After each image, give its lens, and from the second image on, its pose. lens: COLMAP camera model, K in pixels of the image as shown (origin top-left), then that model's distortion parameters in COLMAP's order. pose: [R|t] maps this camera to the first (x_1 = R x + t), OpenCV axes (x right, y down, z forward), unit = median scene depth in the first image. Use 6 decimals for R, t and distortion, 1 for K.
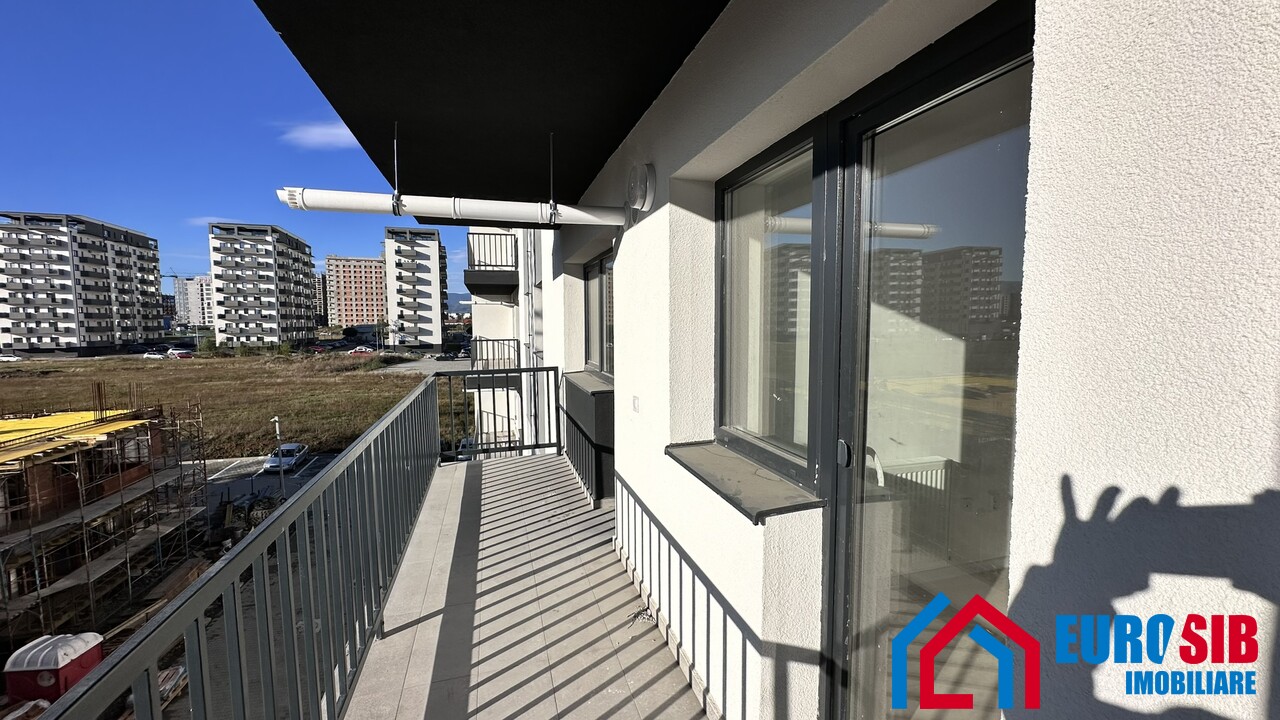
lens RADIAL K [[485.5, 0, 640.4], [0, 485.5, 362.4], [0, 0, 1]] dist [0.002145, 0.000066]
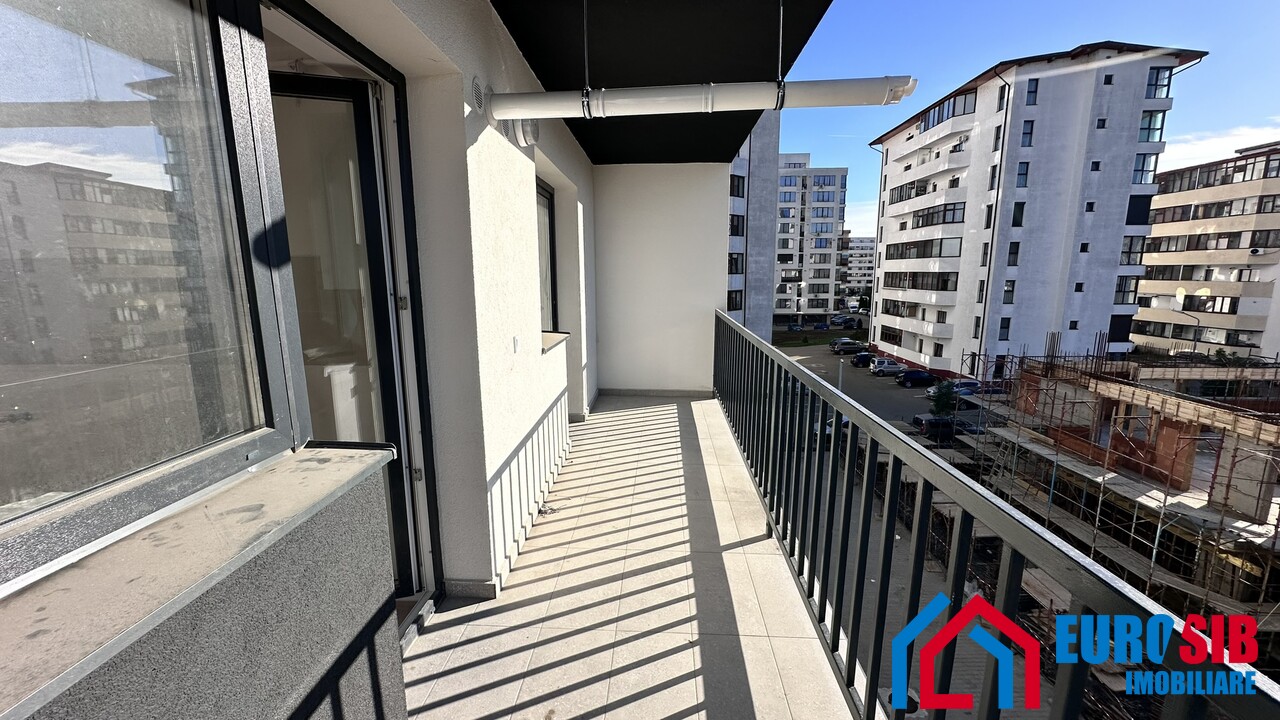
lens RADIAL K [[485.5, 0, 638.9], [0, 485.5, 360.2], [0, 0, 1]] dist [0.002145, 0.000066]
pose [[-0.940197, -0.040879, 0.338171, -0.549568], [0.049102, 0.966139, 0.253305, -0.106740], [-0.337075, 0.254762, -0.906354, 1.793767]]
